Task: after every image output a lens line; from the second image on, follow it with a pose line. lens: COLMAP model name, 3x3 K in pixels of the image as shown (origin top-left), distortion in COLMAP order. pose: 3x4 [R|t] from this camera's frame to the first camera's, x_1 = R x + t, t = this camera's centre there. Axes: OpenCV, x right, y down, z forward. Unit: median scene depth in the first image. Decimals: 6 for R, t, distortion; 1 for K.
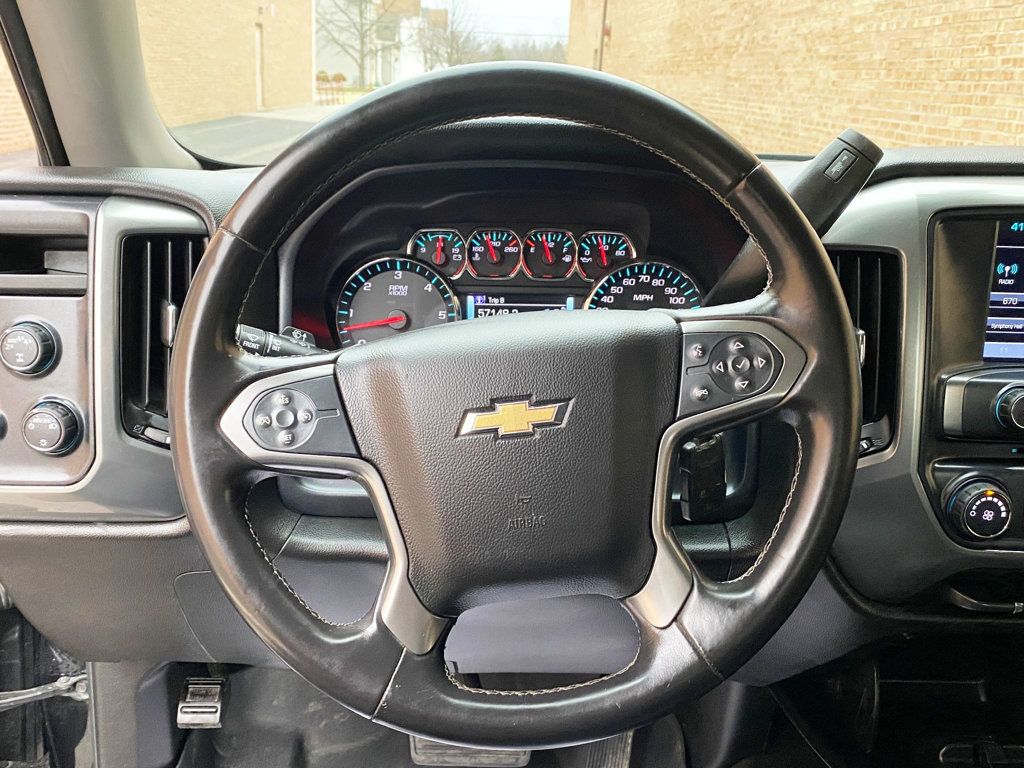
lens RADIAL K [[1010.7, 0, 512.0], [0, 1010.7, 384.0], [0, 0, 1]] dist [-0.041233, 0.000218]
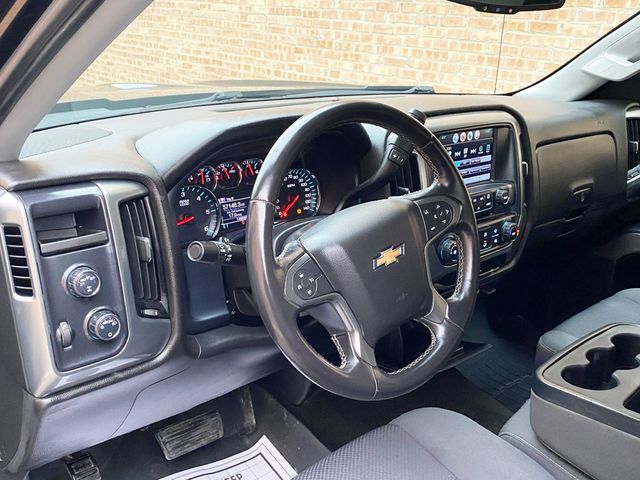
lens RADIAL K [[599.2, 0, 320.0], [0, 599.2, 240.0], [0, 0, 1]] dist [0.083394, -0.004626]
pose [[0.761275, -0.209521, 0.613646, -0.709719], [0.157918, 0.977771, 0.137937, -0.162420], [-0.628906, -0.008102, 0.777439, 0.015944]]
